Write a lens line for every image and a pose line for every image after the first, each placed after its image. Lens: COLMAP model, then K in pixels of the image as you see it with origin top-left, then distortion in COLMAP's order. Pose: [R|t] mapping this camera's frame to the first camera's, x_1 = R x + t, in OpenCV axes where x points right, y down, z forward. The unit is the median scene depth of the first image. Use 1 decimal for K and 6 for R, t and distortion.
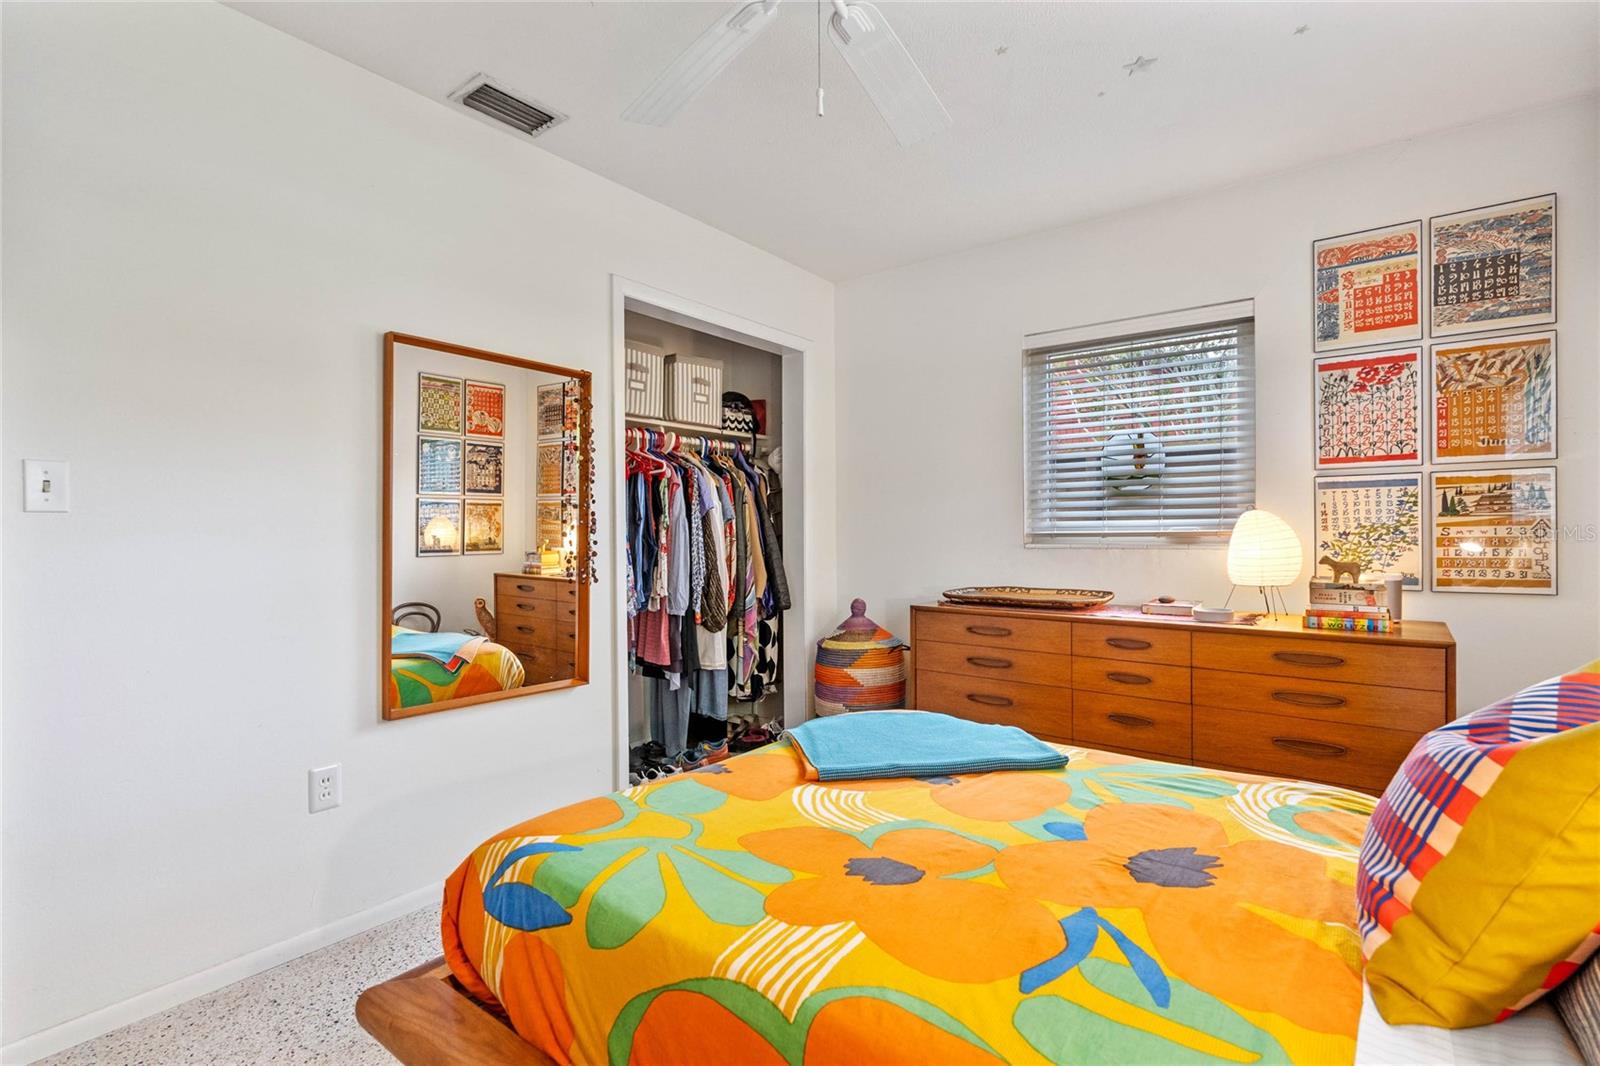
lens RADIAL K [[761.9, 0, 815.3], [0, 761.9, 530.9], [0, 0, 1]] dist [0.000367, 0.000021]
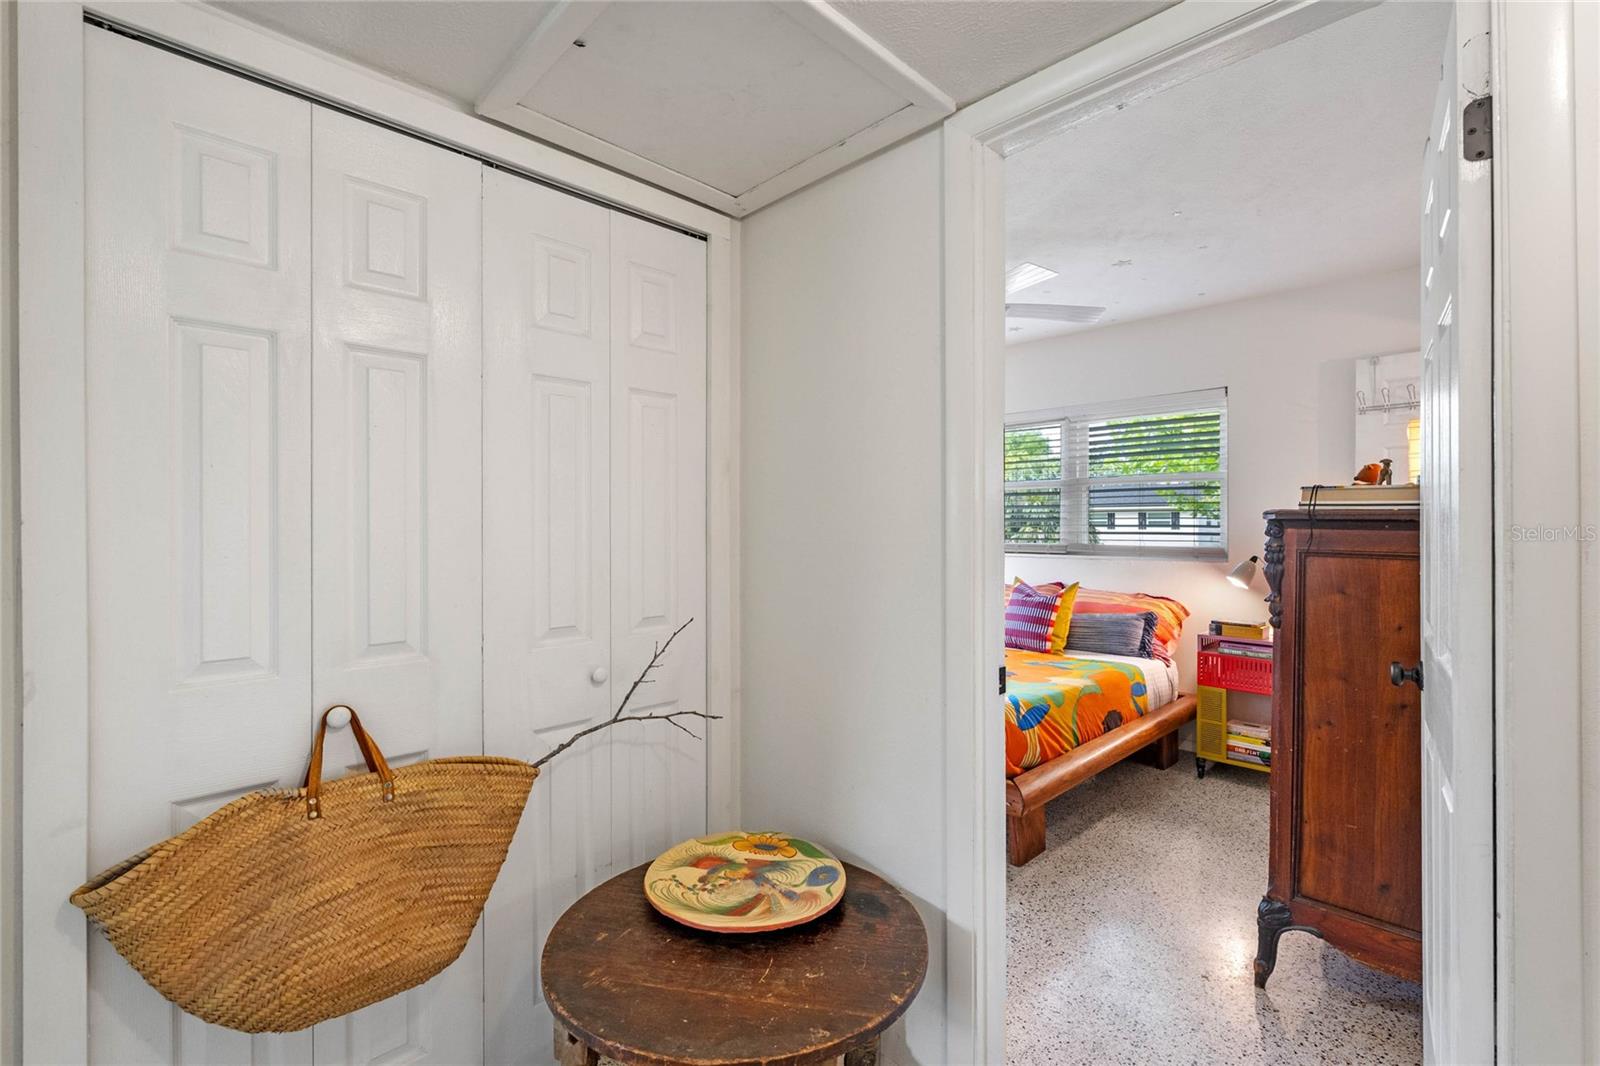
lens RADIAL K [[710.3, 0, 810.4], [0, 710.3, 523.1], [0, 0, 1]] dist [-0.003750, 0.000760]
pose [[0.142578, 0.012754, 0.989701, -1.302233], [-0.003388, 0.999917, -0.012397, -0.035930], [-0.989778, -0.001586, 0.142609, 0.669358]]
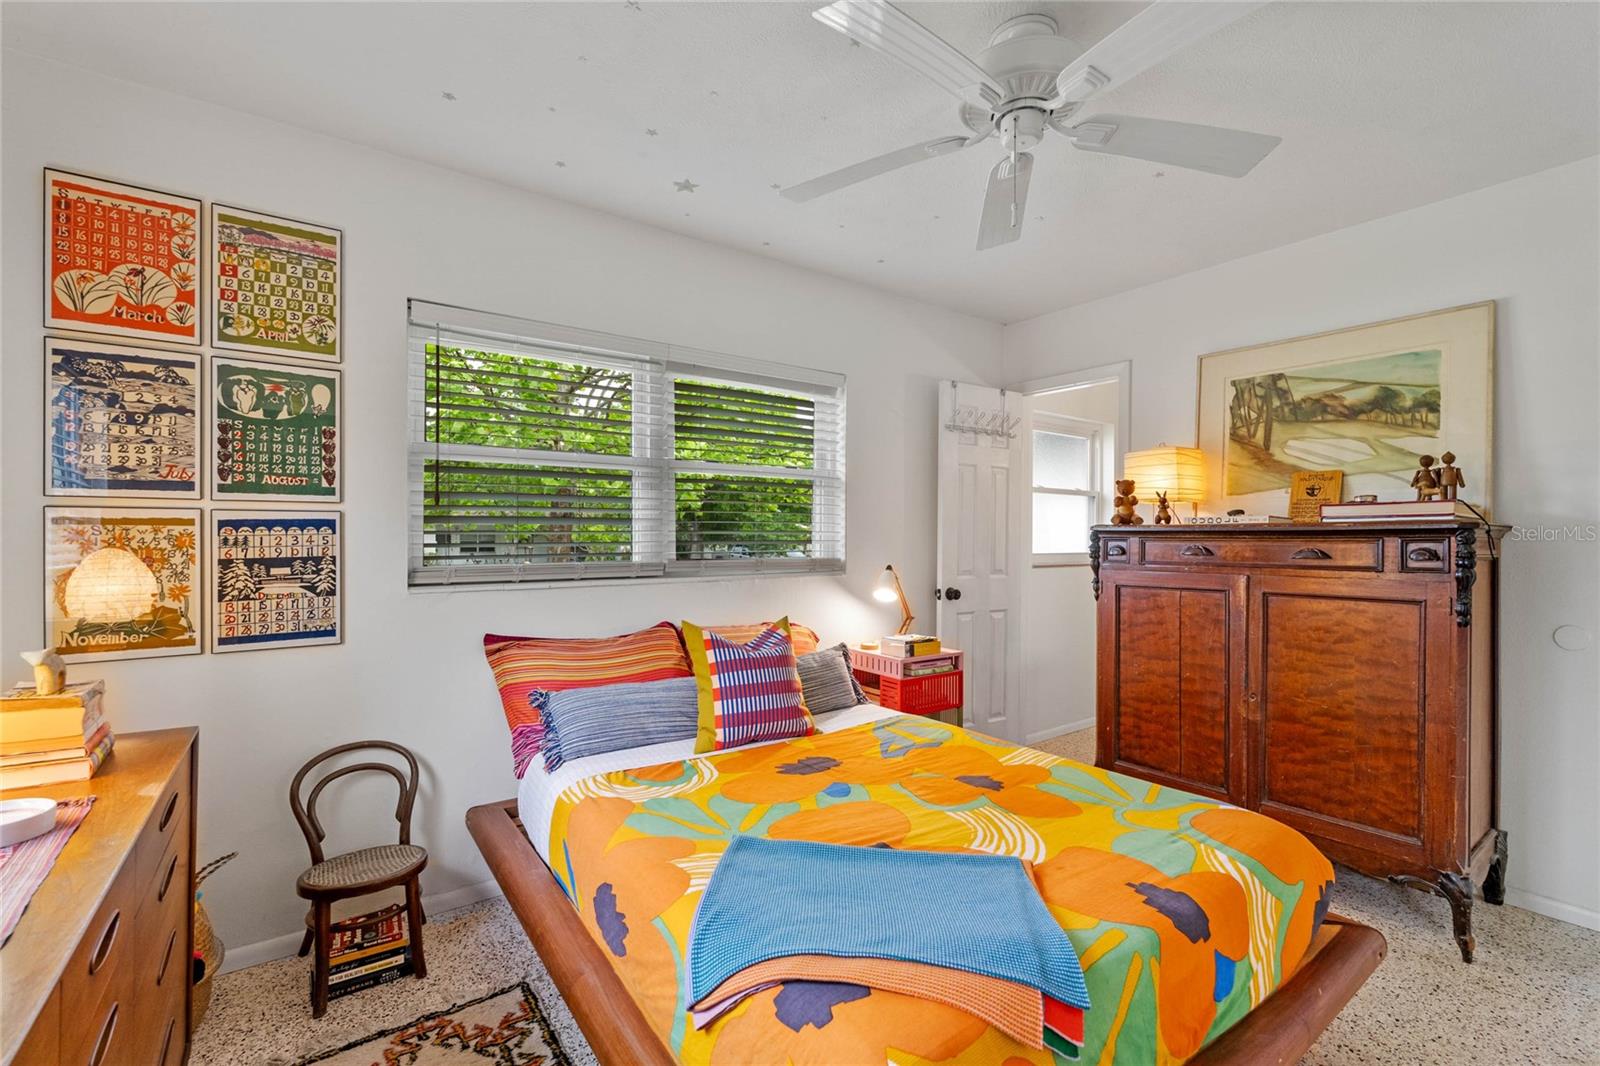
lens RADIAL K [[710.3, 0, 803.4], [0, 710.3, 530.8], [0, 0, 1]] dist [-0.003750, 0.000760]
pose [[-0.954510, 0.004355, 0.298148, -0.003551], [0.003192, 0.999985, -0.004387, -0.049022], [-0.298163, -0.003236, -0.954509, 1.301075]]
